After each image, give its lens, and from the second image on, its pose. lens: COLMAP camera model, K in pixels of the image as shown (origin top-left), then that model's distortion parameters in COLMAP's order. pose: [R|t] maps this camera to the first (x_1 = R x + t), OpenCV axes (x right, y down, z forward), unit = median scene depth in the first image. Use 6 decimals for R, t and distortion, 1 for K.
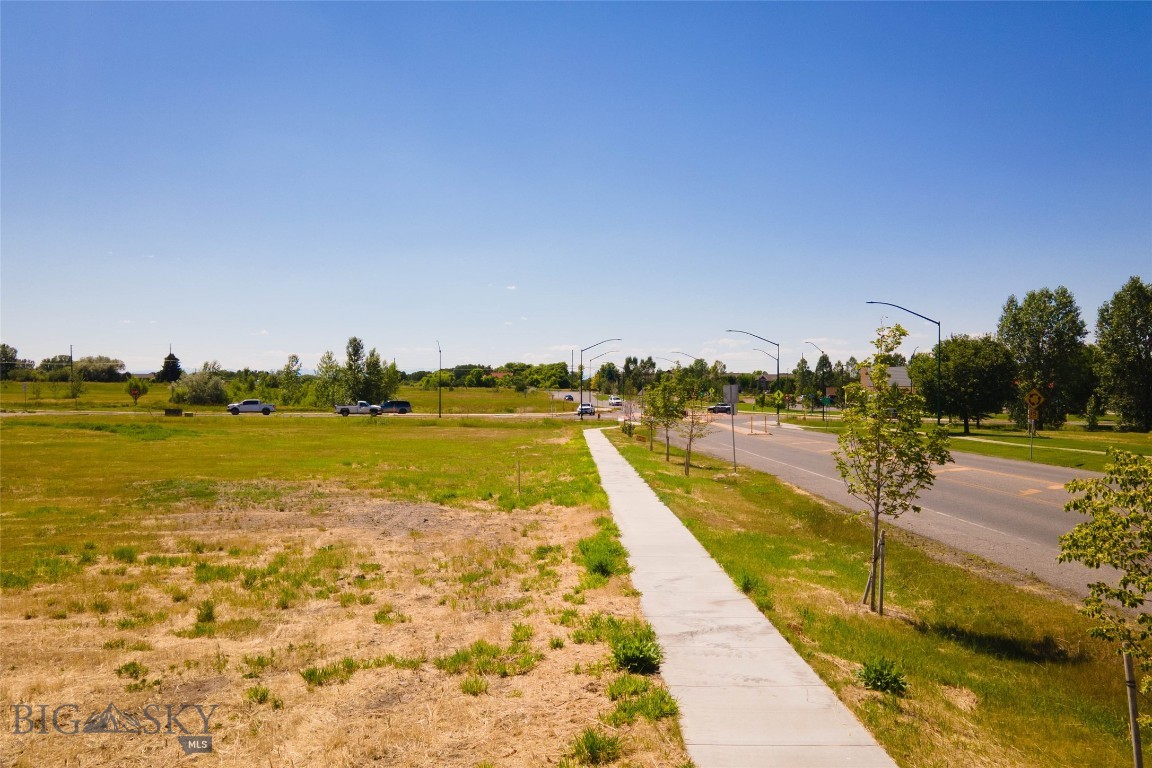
lens RADIAL K [[994.0, 0, 578.9], [0, 994.0, 387.3], [0, 0, 1]] dist [0.004277, 0.068291]
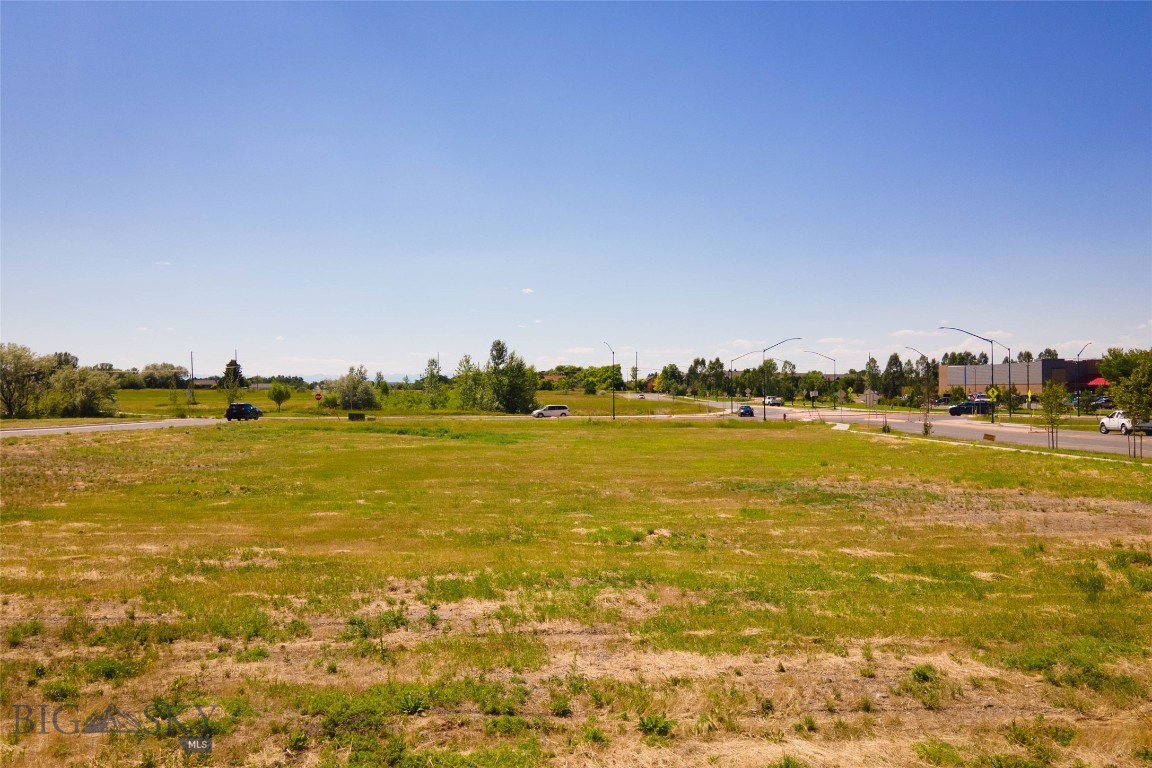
lens RADIAL K [[994.0, 0, 578.9], [0, 994.0, 387.3], [0, 0, 1]] dist [0.004277, 0.068291]
pose [[0.999944, -0.010587, -0.000509, -0.546140], [0.010585, 0.999940, -0.002784, 0.001878], [0.000538, 0.002779, 0.999996, 0.014048]]
